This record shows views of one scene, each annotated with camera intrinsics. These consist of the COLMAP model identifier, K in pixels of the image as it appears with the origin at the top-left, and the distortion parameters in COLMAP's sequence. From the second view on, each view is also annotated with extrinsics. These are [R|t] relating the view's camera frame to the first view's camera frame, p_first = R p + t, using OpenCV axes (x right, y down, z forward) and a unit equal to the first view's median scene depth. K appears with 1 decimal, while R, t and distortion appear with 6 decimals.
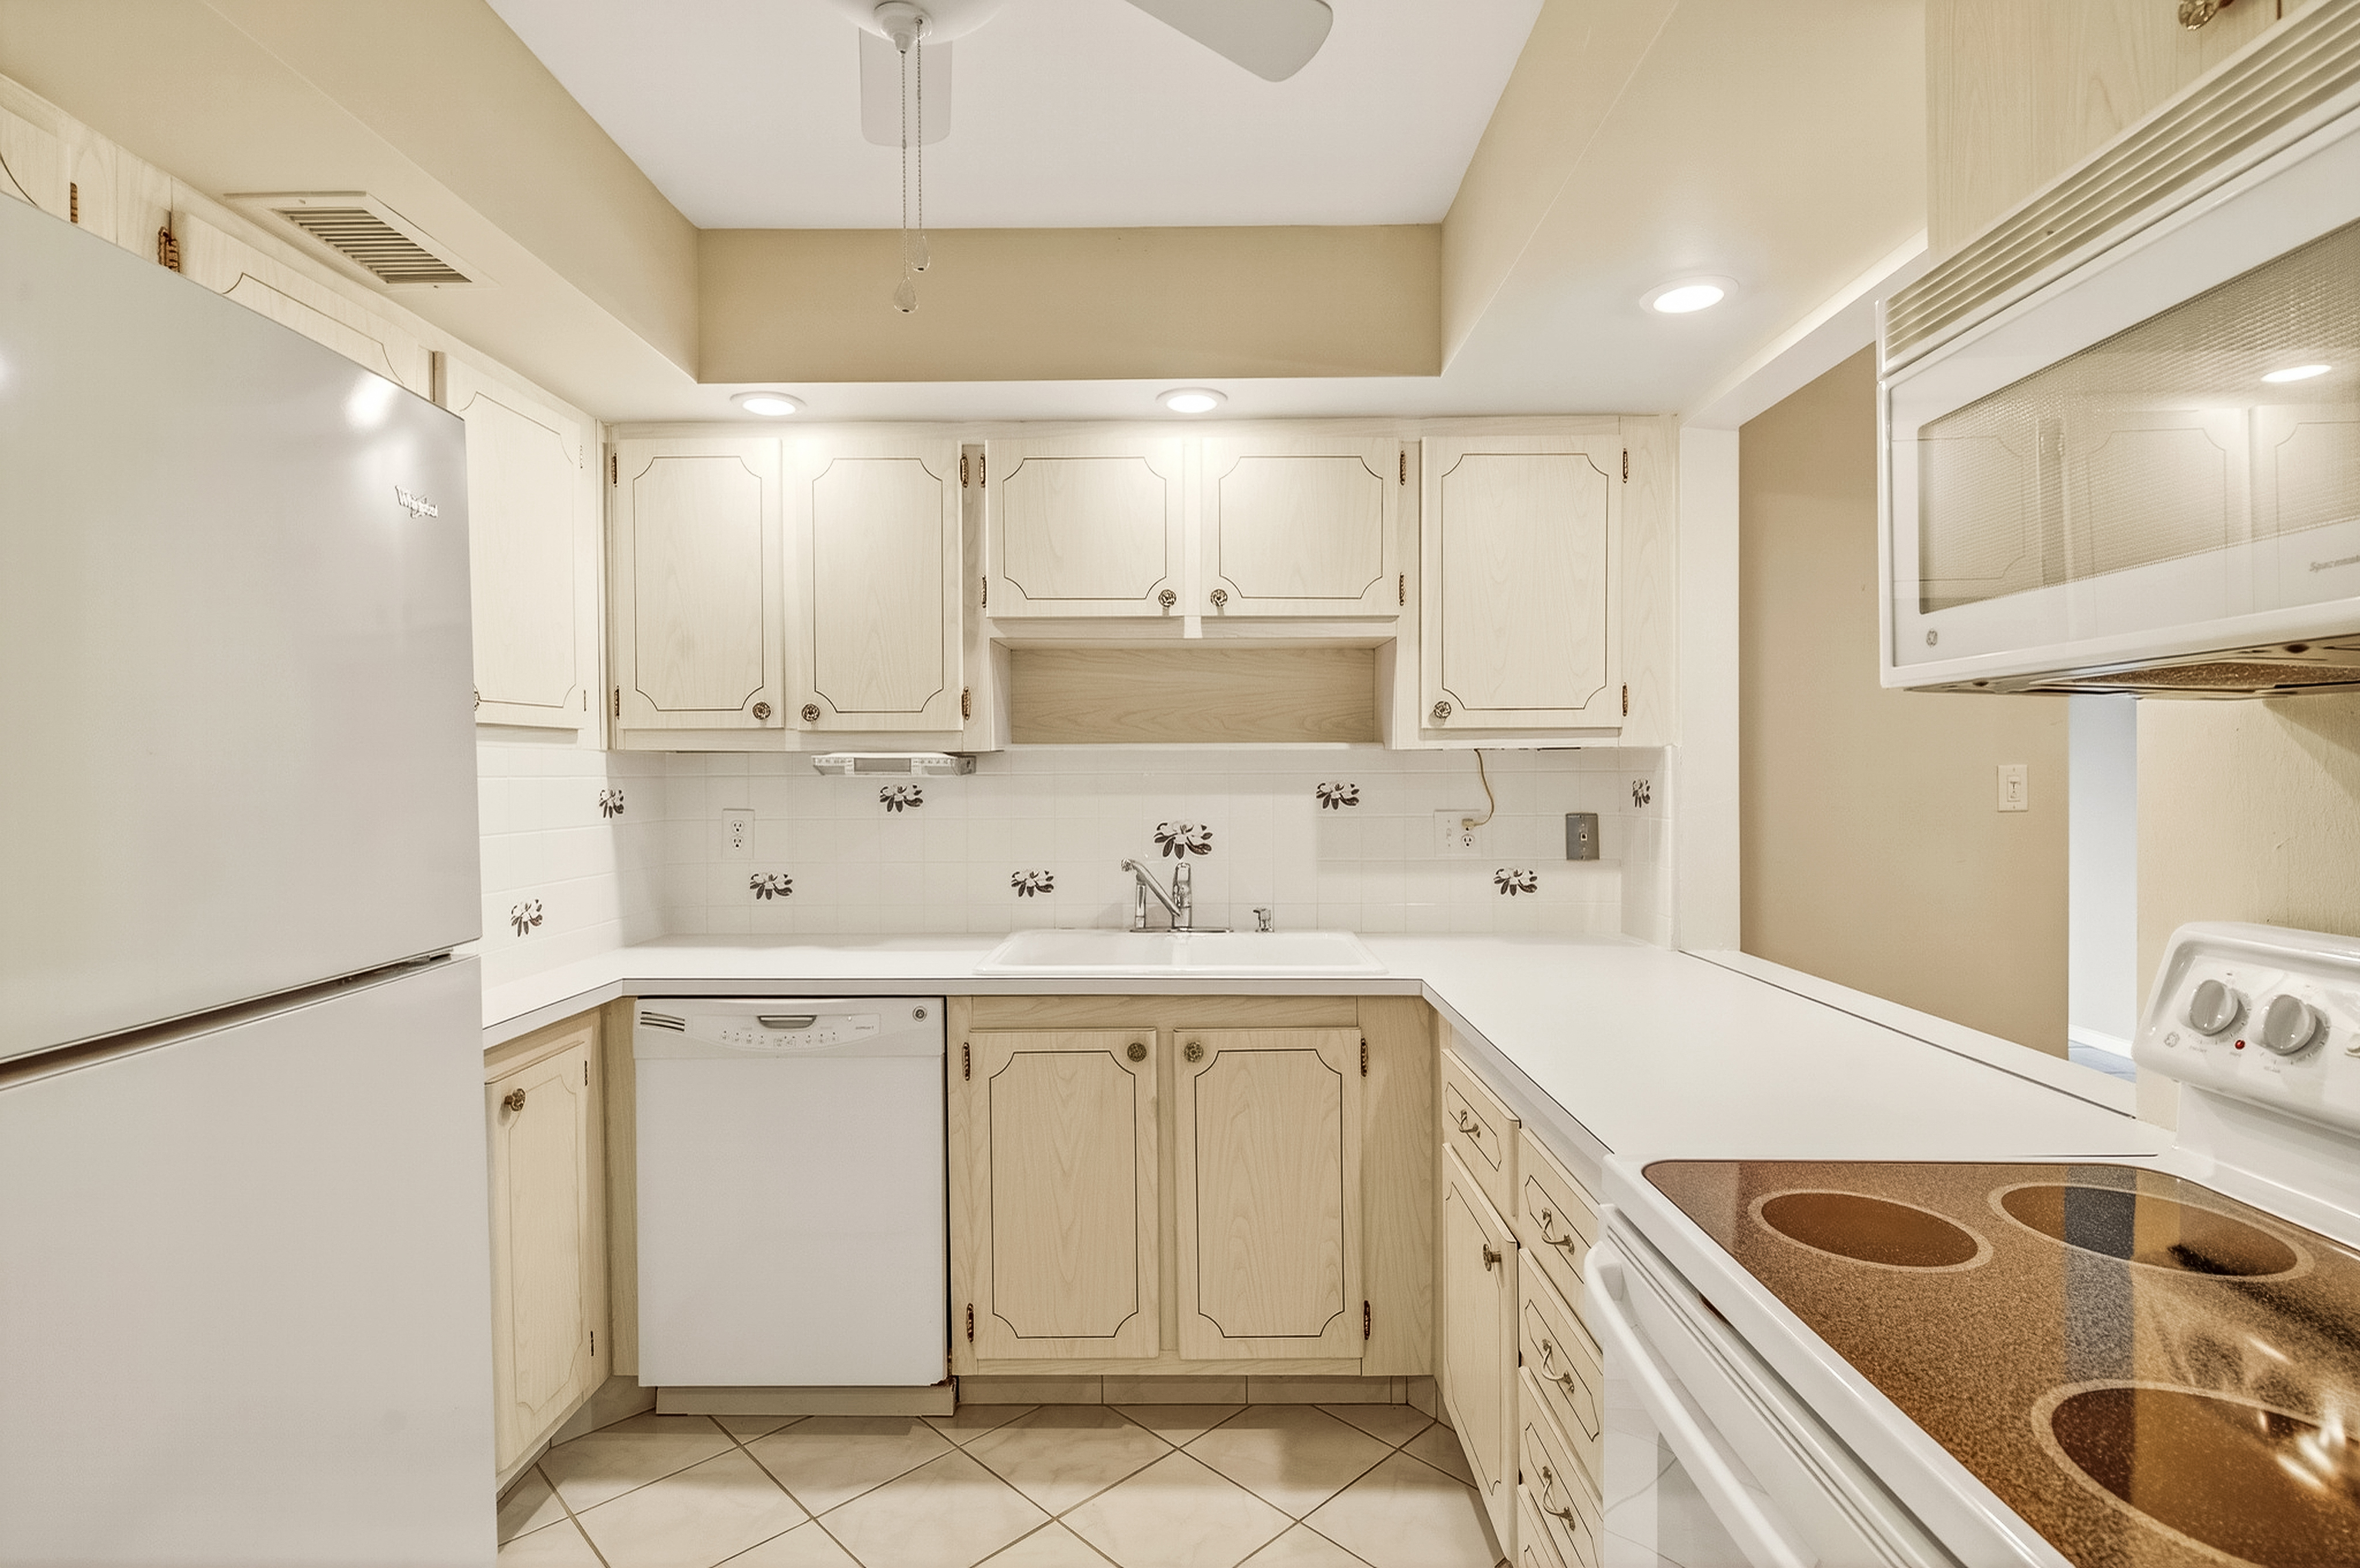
lens RADIAL K [[1134.1, 0, 1180.0], [0, 1134.1, 784.0], [0, 0, 1]] dist [0.002926, -0.001159]
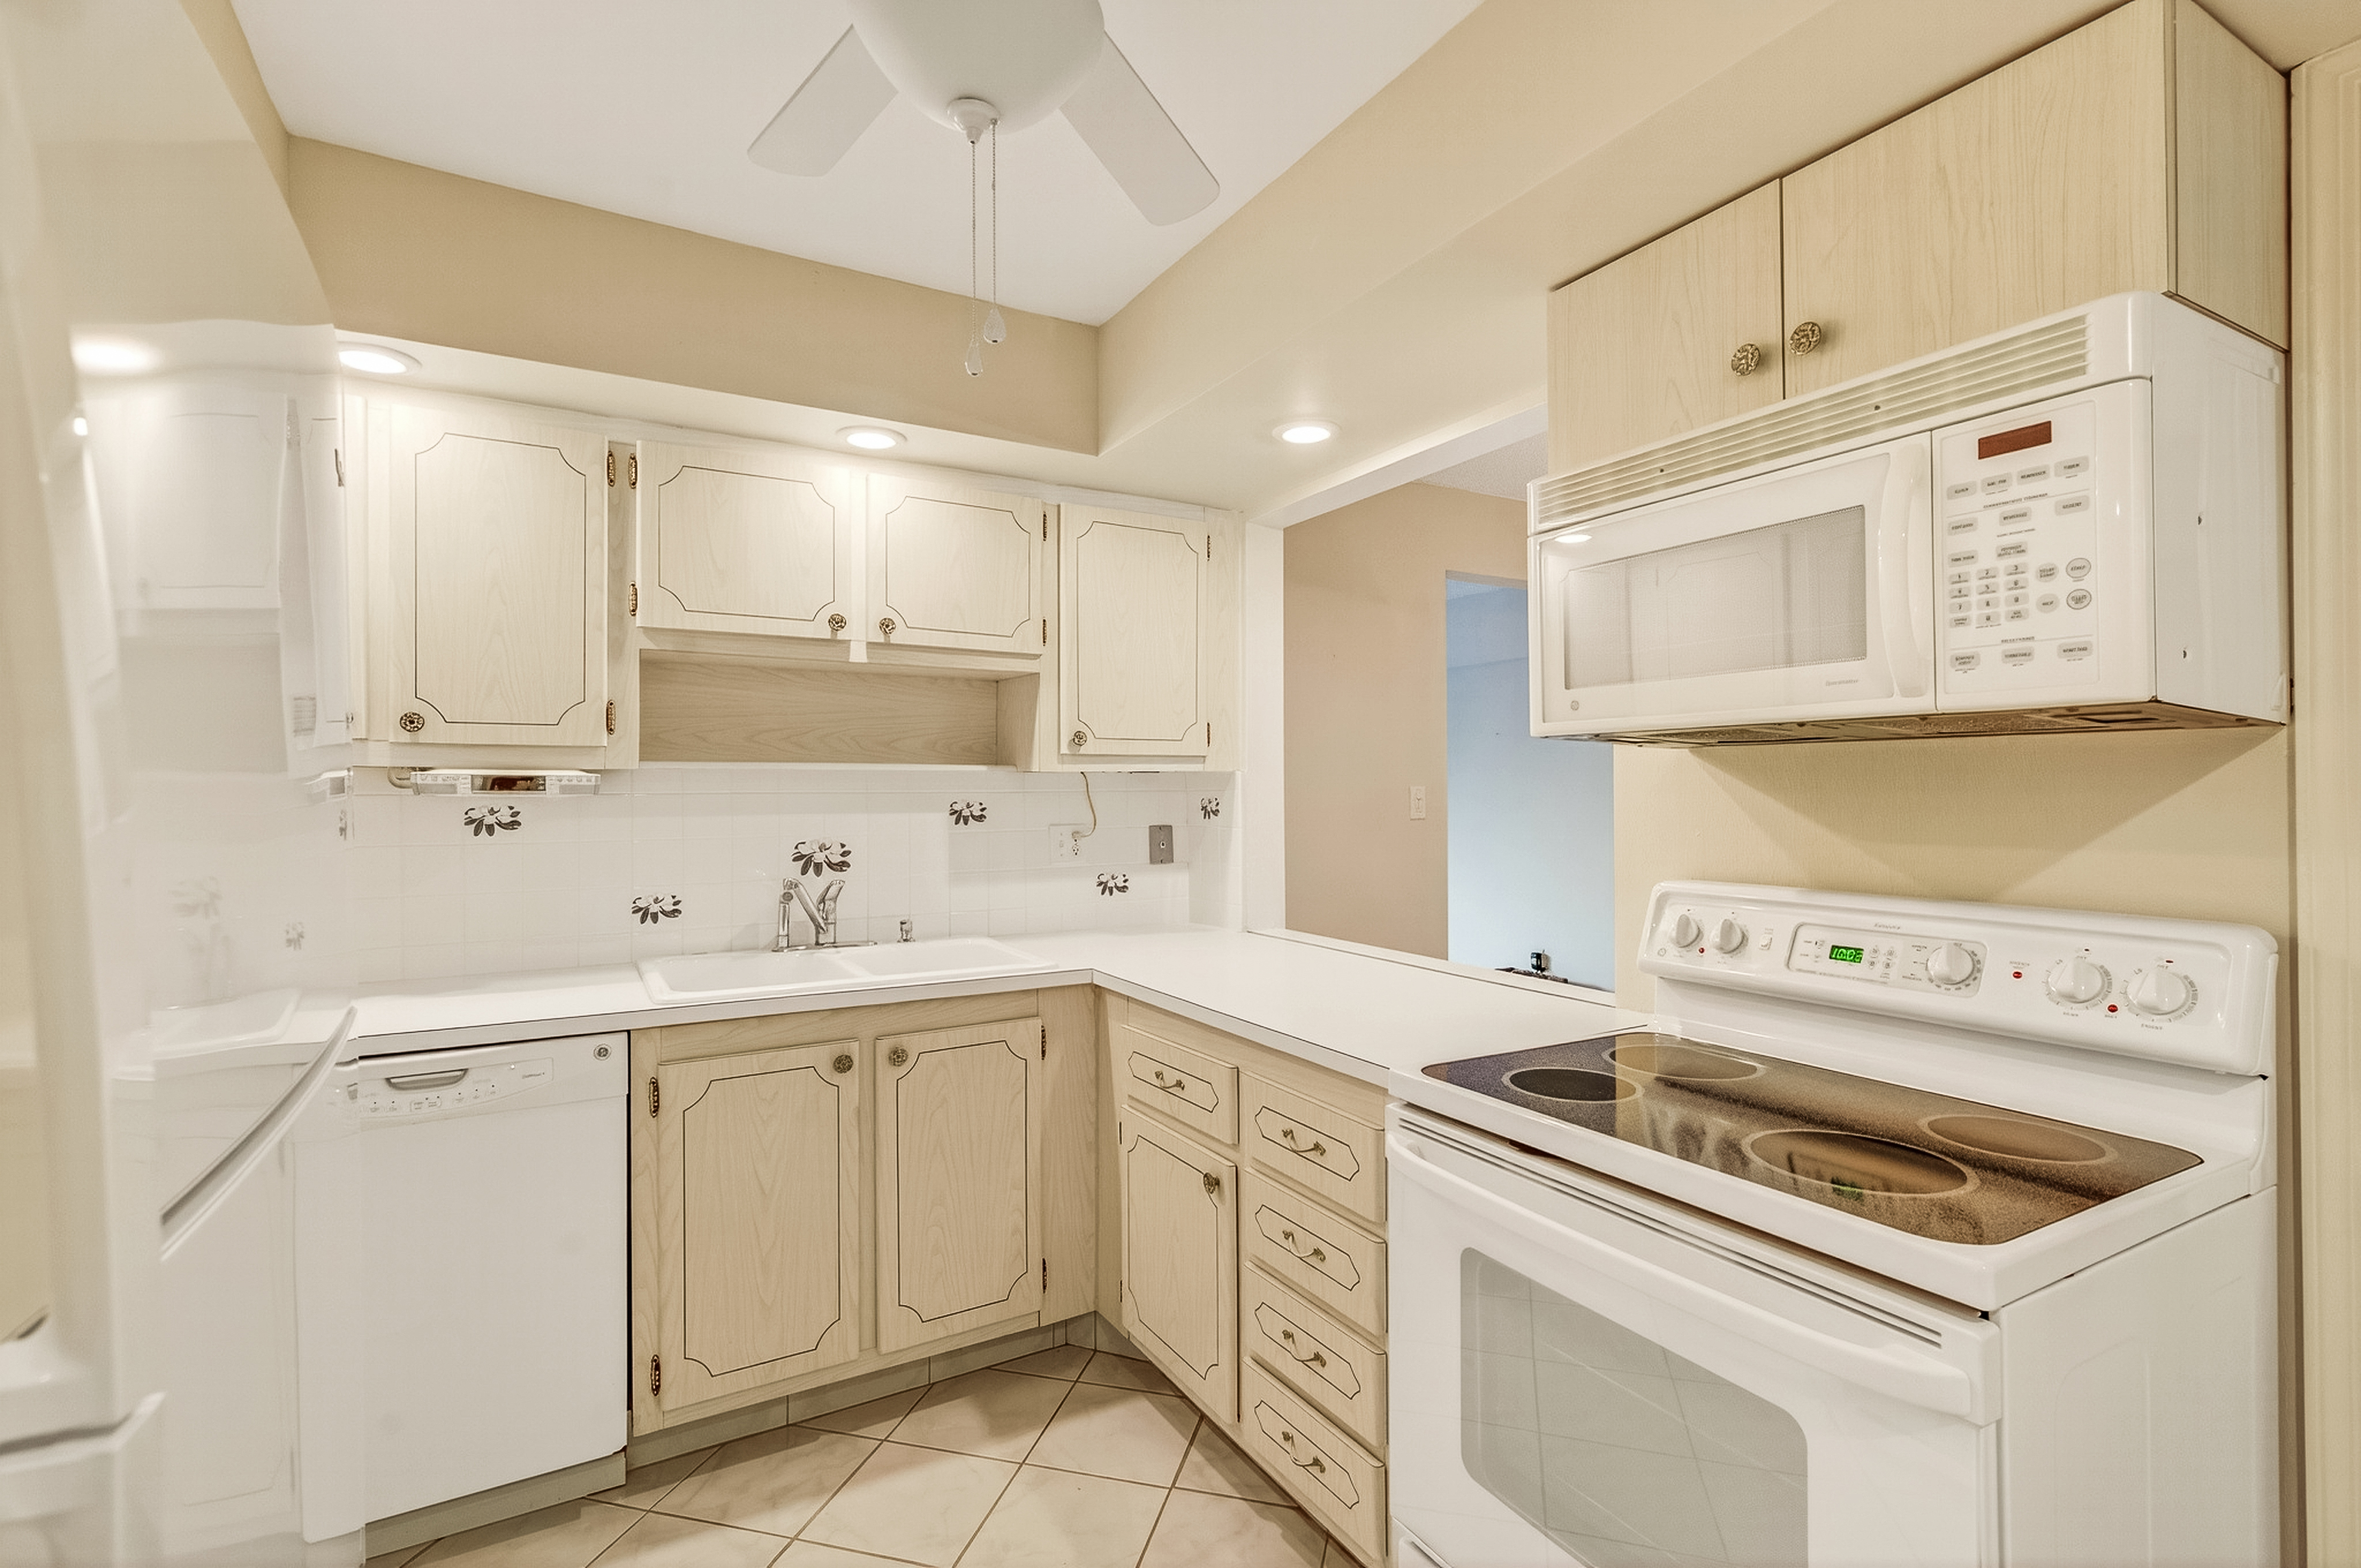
lens RADIAL K [[1079.4, 0, 1180.5], [0, 1079.4, 784.0], [0, 0, 1]] dist [0.000204, 0.000097]
pose [[0.858870, 0.004194, 0.512176, -0.245094], [0.004749, 0.999858, -0.016151, 0.000271], [-0.512171, 0.016304, 0.858729, -0.000738]]
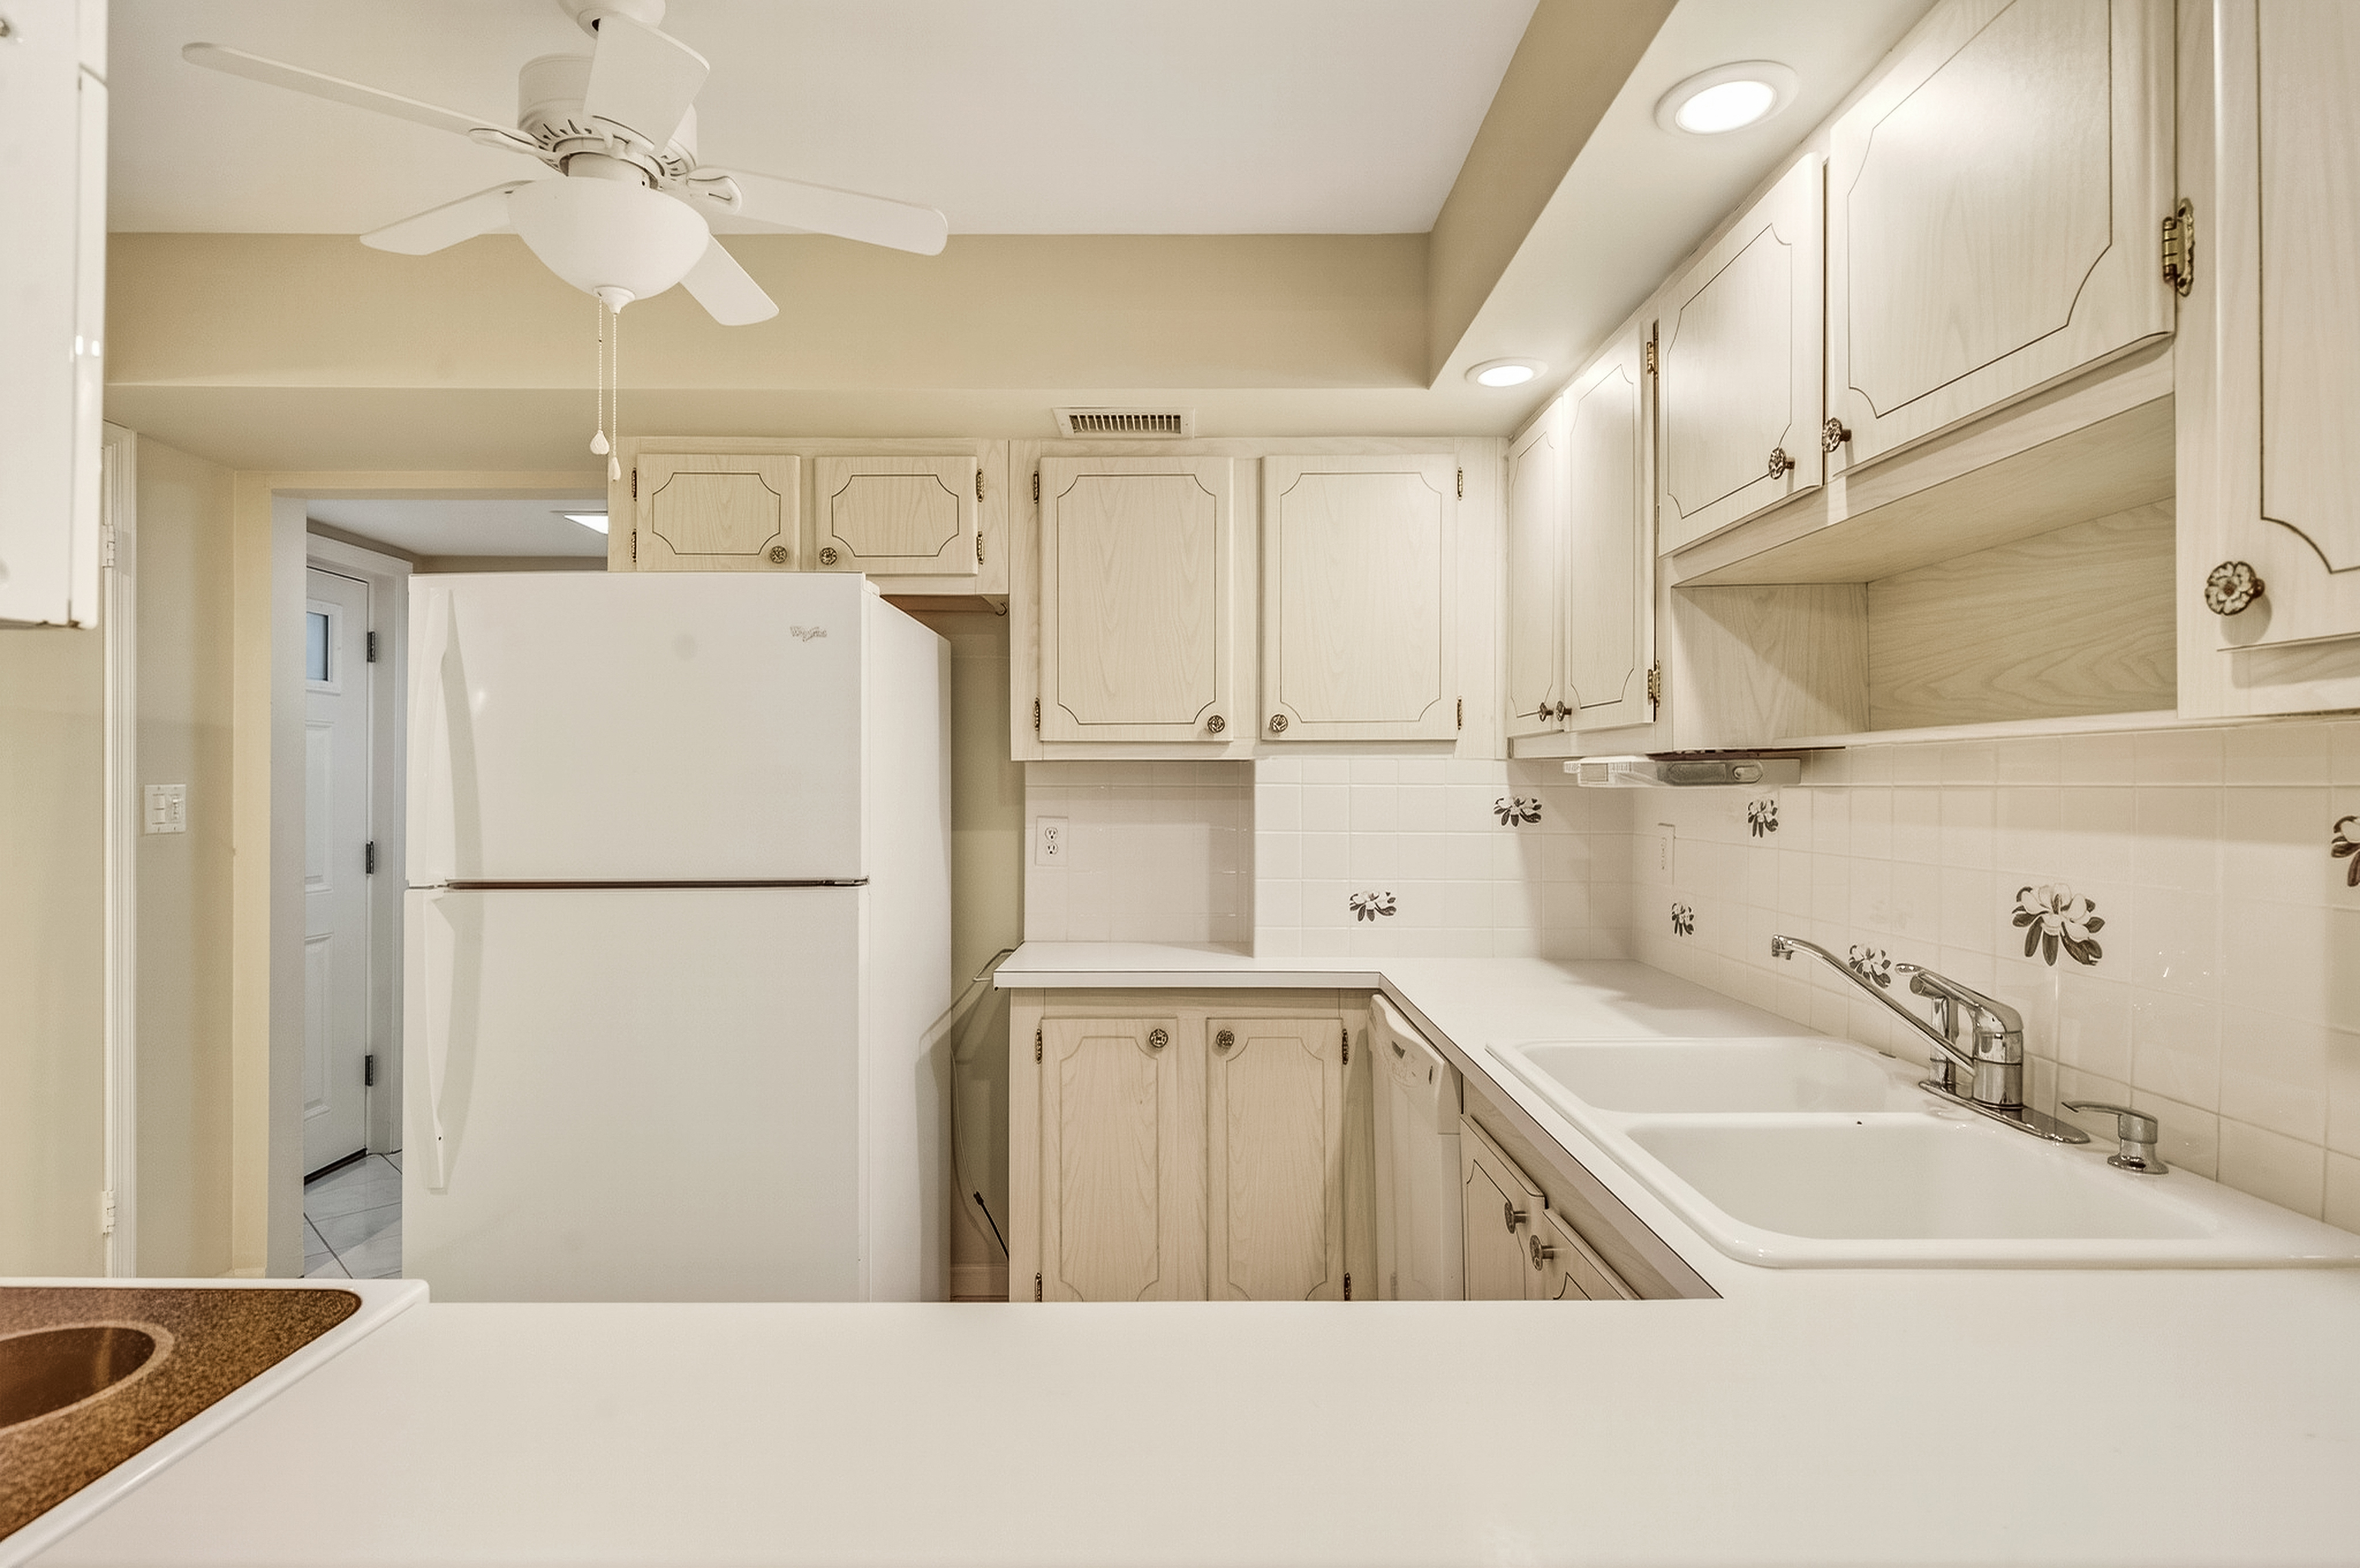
lens RADIAL K [[1189.3, 0, 1180.0], [0, 1189.3, 784.0], [0, 0, 1]] dist [-0.000077, -0.000514]
pose [[0.014259, 0.003719, -0.999891, 0.557076], [-0.013659, 0.999900, 0.003524, -0.007937], [0.999805, 0.013607, 0.014309, 0.703795]]
